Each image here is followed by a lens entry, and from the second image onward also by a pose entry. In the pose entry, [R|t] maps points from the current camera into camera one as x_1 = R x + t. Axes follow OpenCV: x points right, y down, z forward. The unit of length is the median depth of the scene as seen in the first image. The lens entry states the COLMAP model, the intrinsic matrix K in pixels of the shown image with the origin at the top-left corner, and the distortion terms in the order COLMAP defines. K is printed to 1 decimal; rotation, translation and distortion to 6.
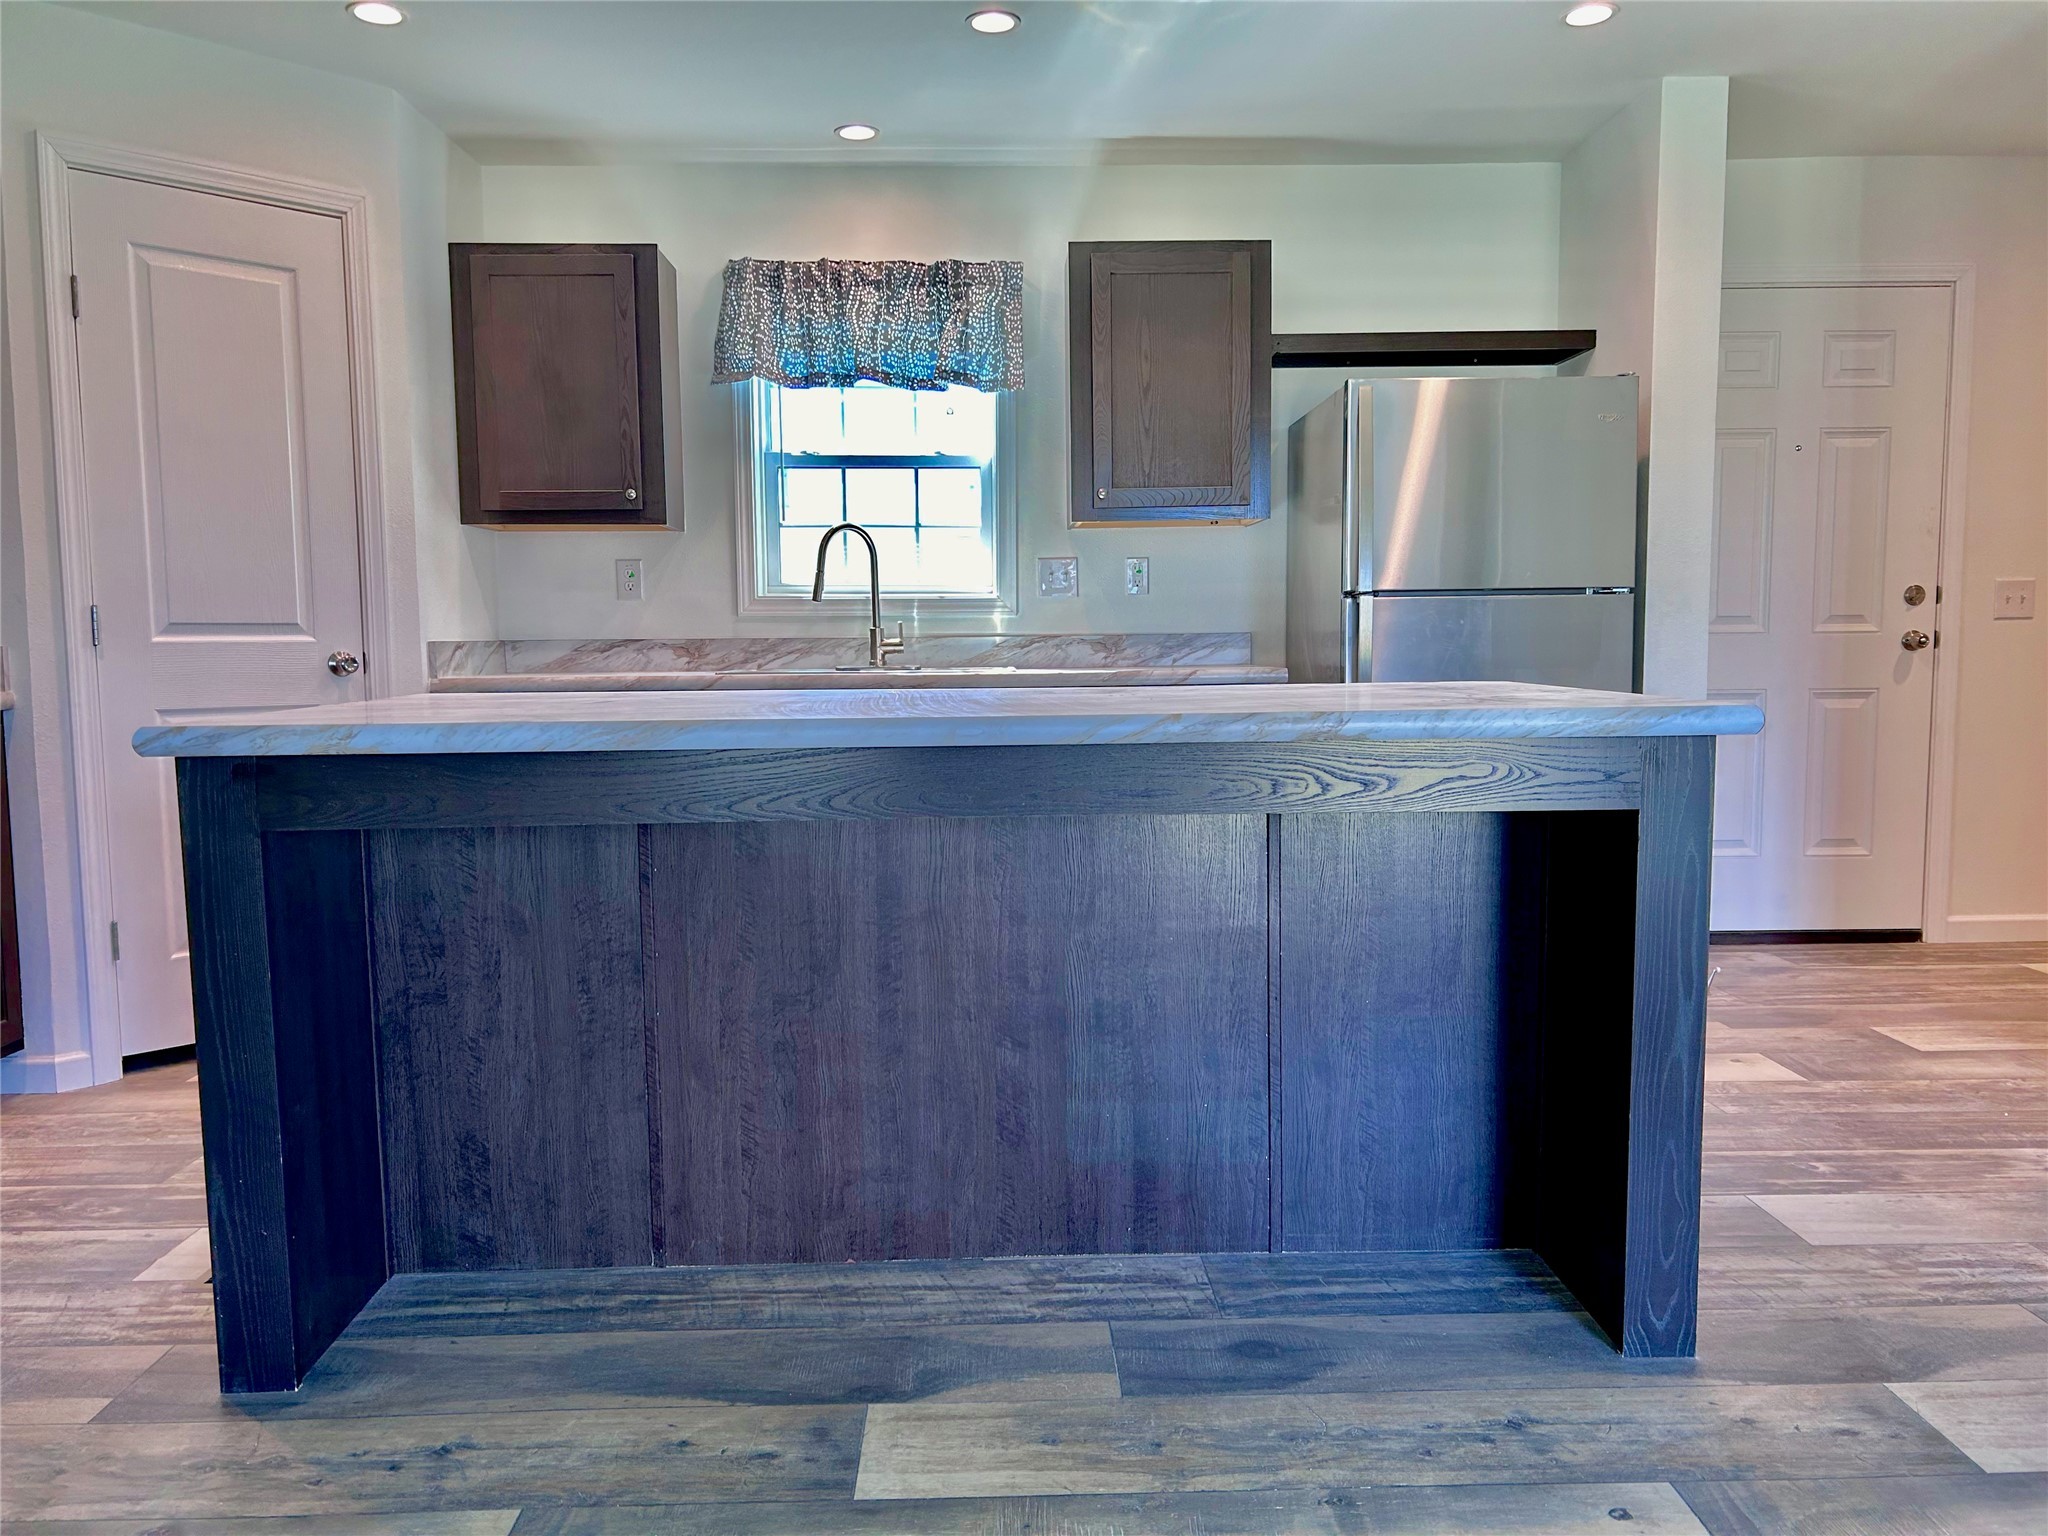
lens RADIAL K [[1533.6, 0, 1005.3], [0, 1533.6, 770.0], [0, 0, 1]] dist [0.076637, -0.081011]
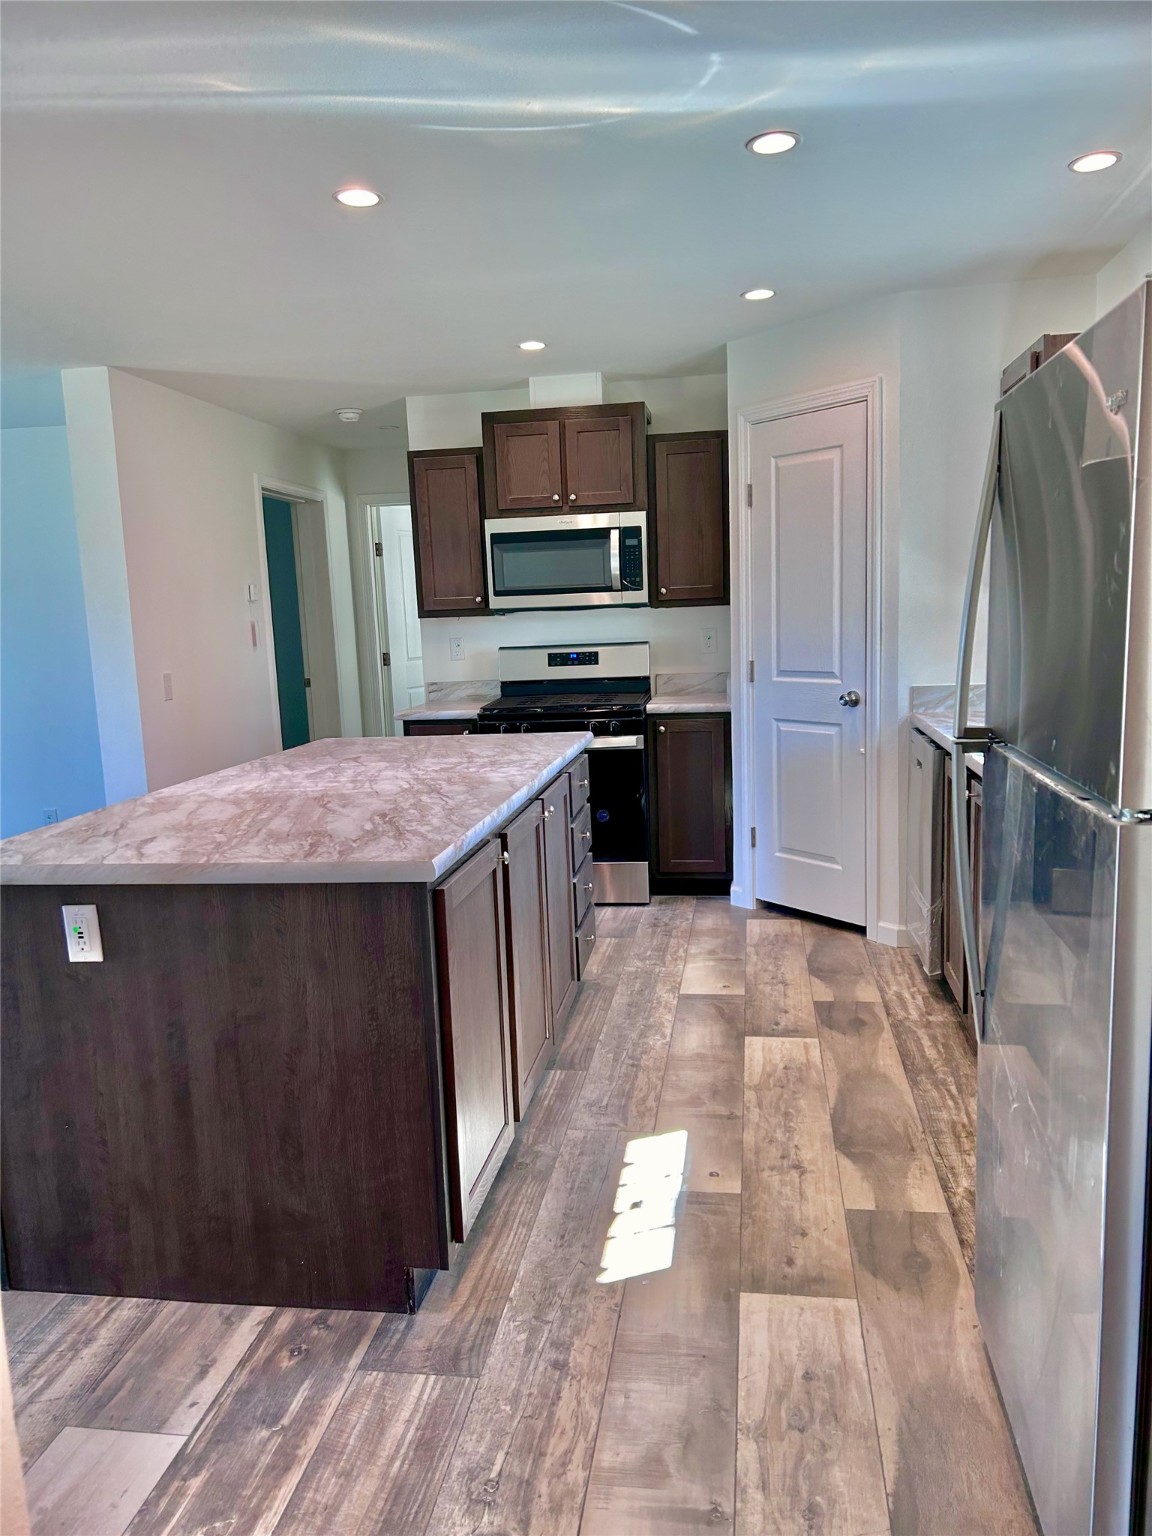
lens RADIAL K [[1148.0, 0, 576.0], [0, 1148.0, 768.0], [0, 0, 1]] dist [0.057137, -0.063878]
pose [[-0.169464, 0.152087, -0.973731, 1.017813], [-0.045796, 0.985739, 0.161933, -0.238868], [0.984472, 0.072034, -0.160082, 1.266854]]
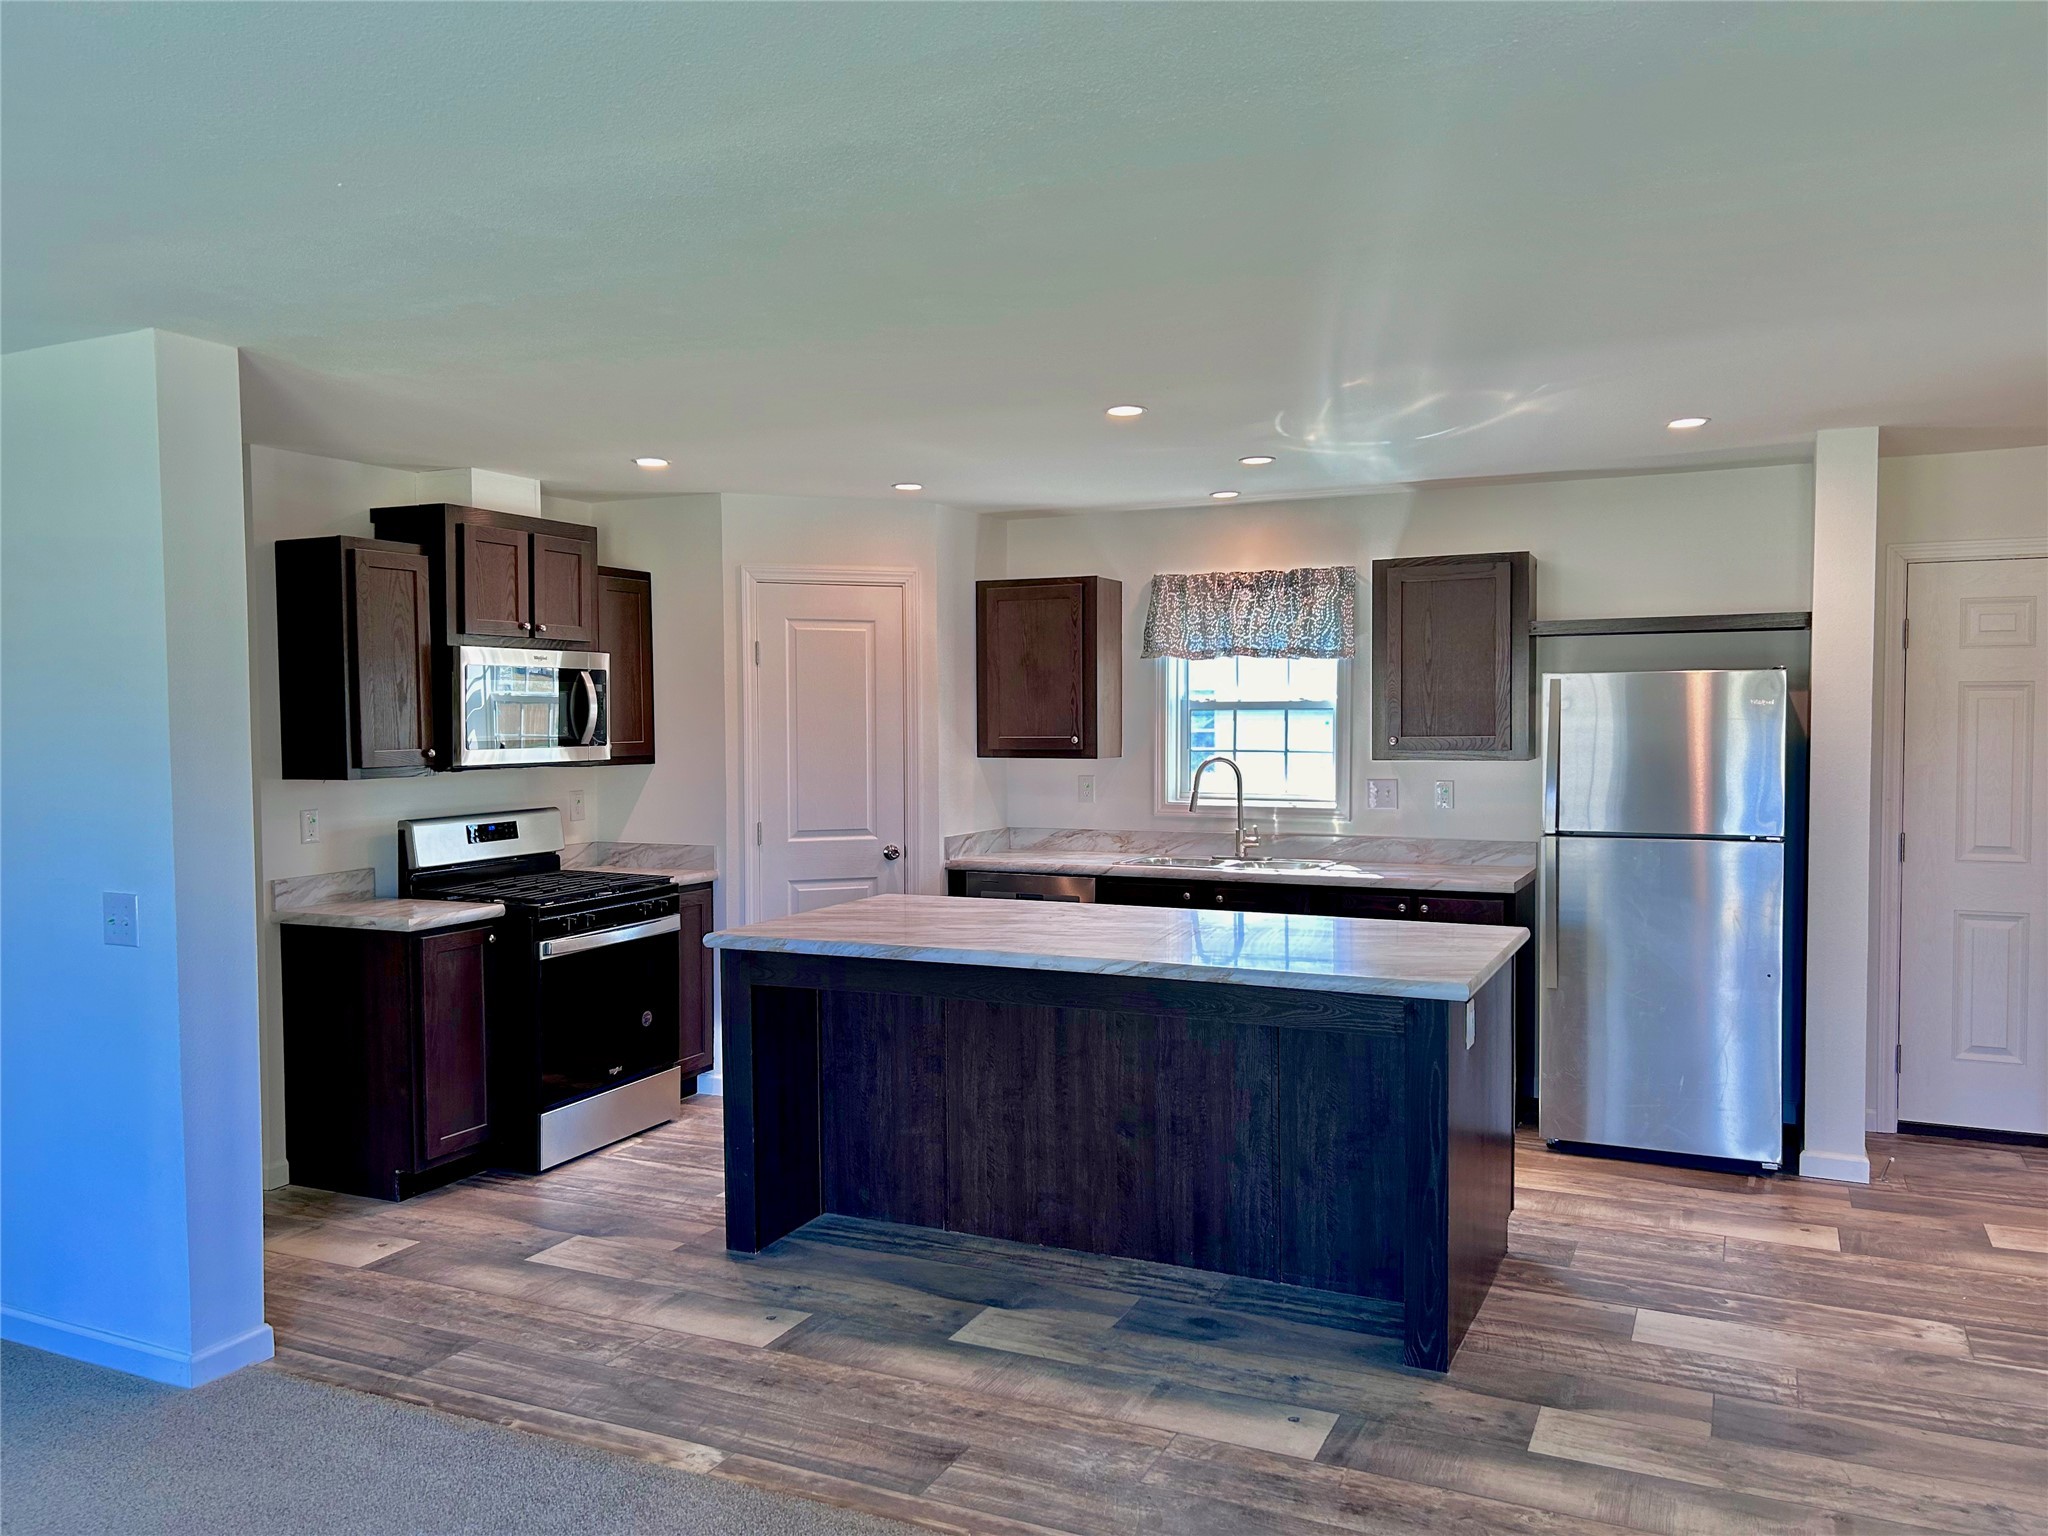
lens RADIAL K [[1525.7, 0, 1019.9], [0, 1525.7, 766.8], [0, 0, 1]] dist [0.107296, -0.113946]
pose [[0.894062, 0.019253, -0.447530, 0.577112], [-0.041453, 0.998345, -0.039863, -0.138787], [0.446022, 0.054192, 0.893380, -0.541164]]
